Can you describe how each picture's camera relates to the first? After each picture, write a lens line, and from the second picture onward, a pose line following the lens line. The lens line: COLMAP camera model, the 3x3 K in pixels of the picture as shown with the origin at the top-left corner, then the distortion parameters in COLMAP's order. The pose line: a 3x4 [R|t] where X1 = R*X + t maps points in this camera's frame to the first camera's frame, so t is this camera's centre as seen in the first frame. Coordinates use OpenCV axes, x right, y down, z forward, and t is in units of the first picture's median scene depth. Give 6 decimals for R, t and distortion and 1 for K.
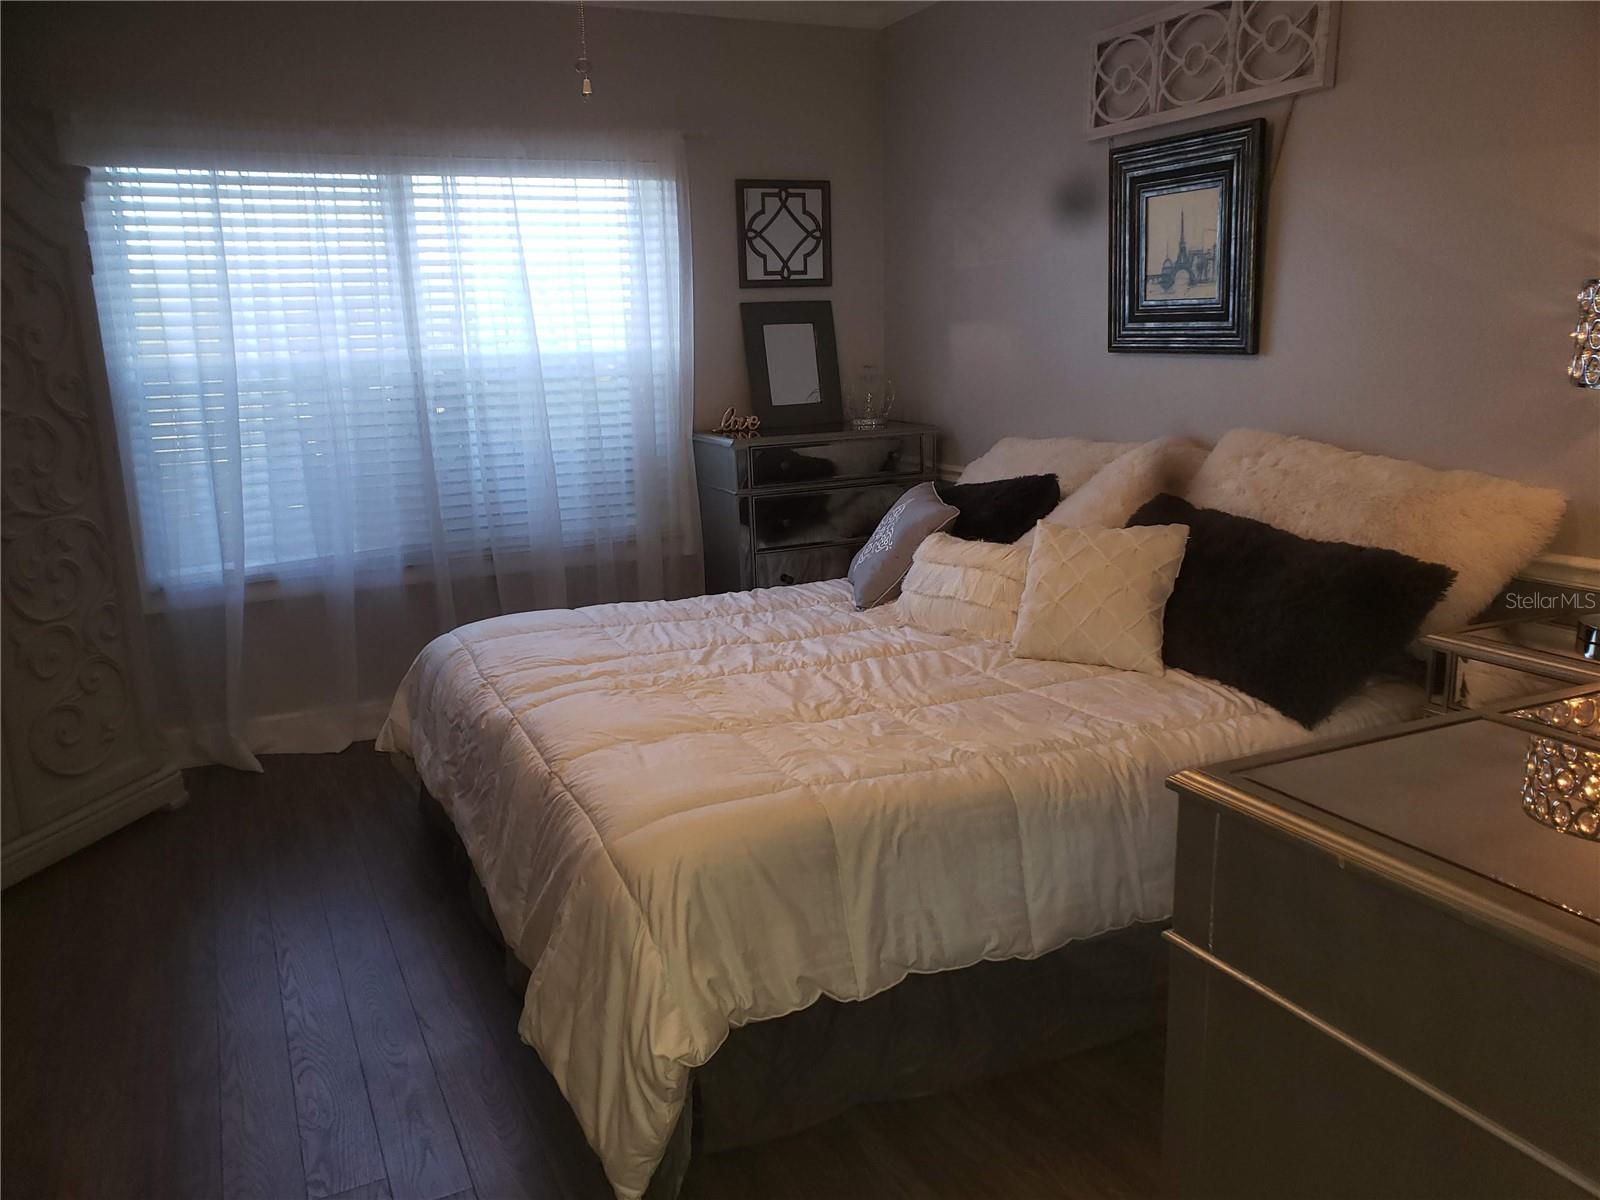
lens RADIAL K [[1206.3, 0, 795.5], [0, 1206.3, 619.4], [0, 0, 1]] dist [0.002200, -0.093752]
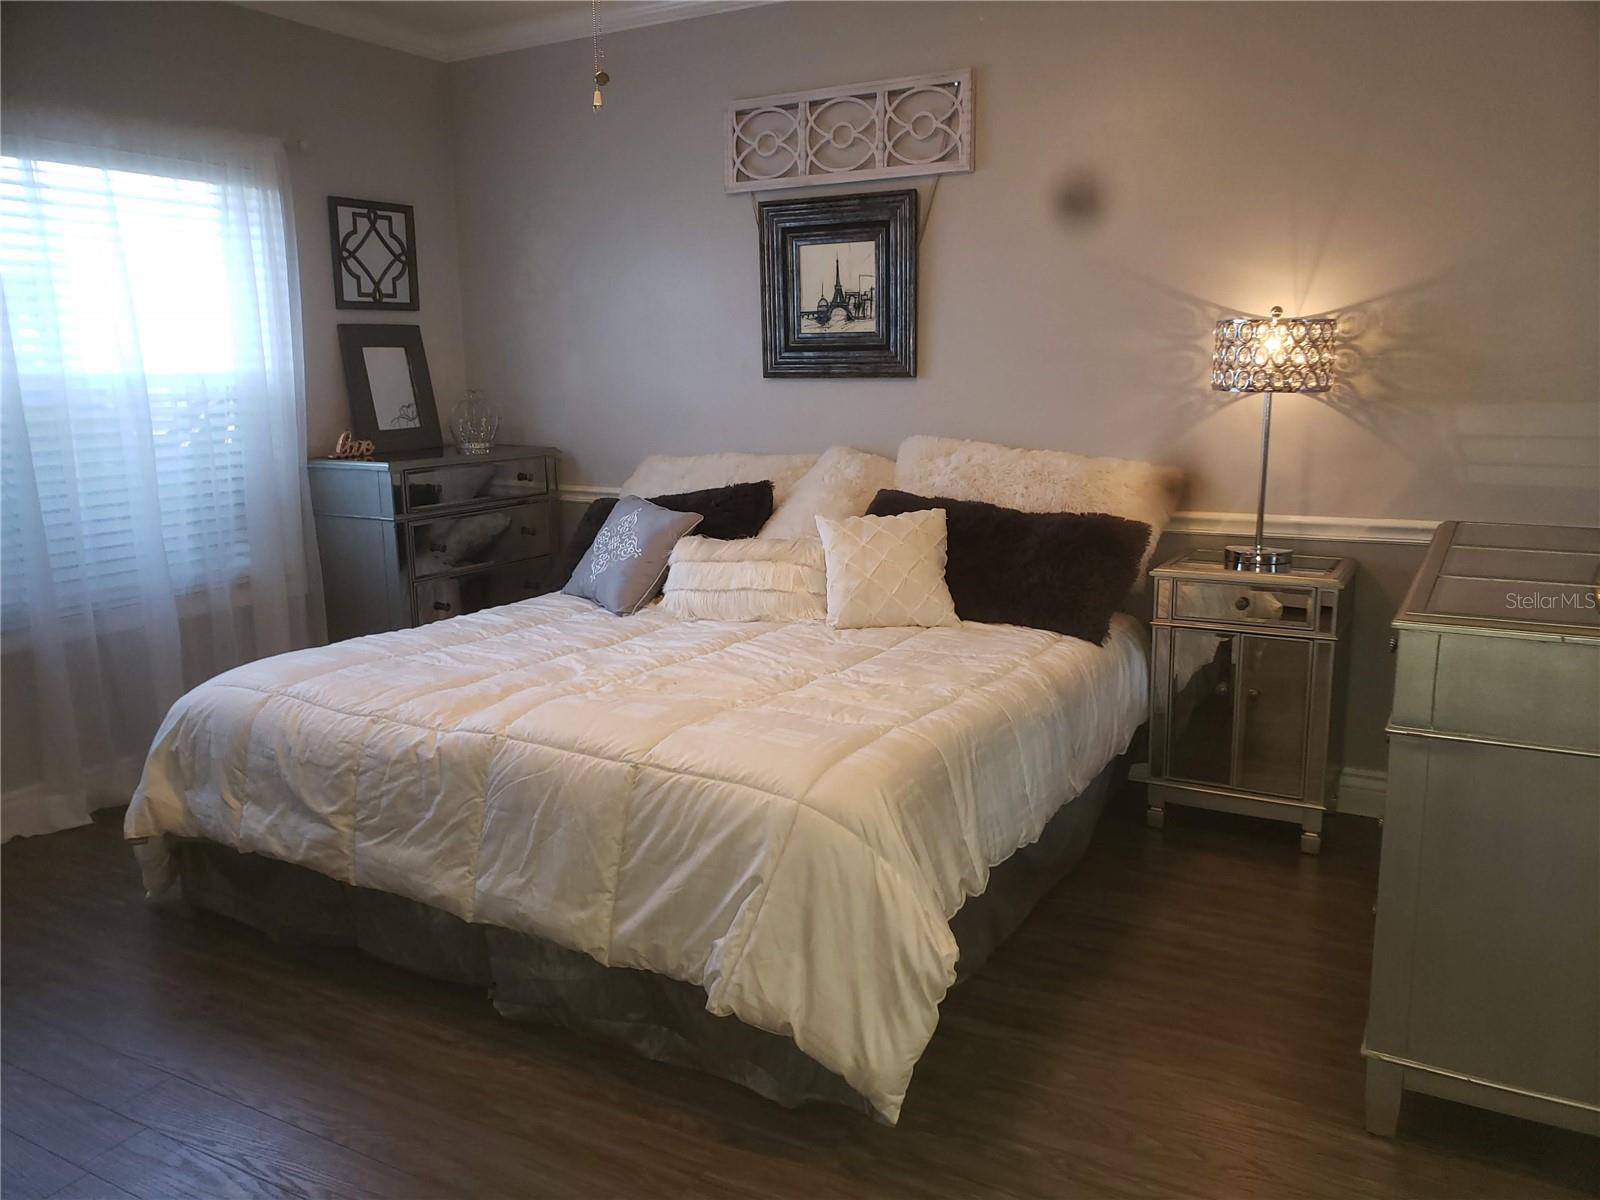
lens RADIAL K [[1205.8, 0, 800.0], [0, 1205.8, 600.0], [0, 0, 1]] dist [0.001701, -0.093462]
pose [[0.818735, -0.089588, 0.567139, -0.409866], [0.118759, 0.992816, -0.014614, 0.012874], [-0.561755, 0.079318, 0.823492, 0.048496]]
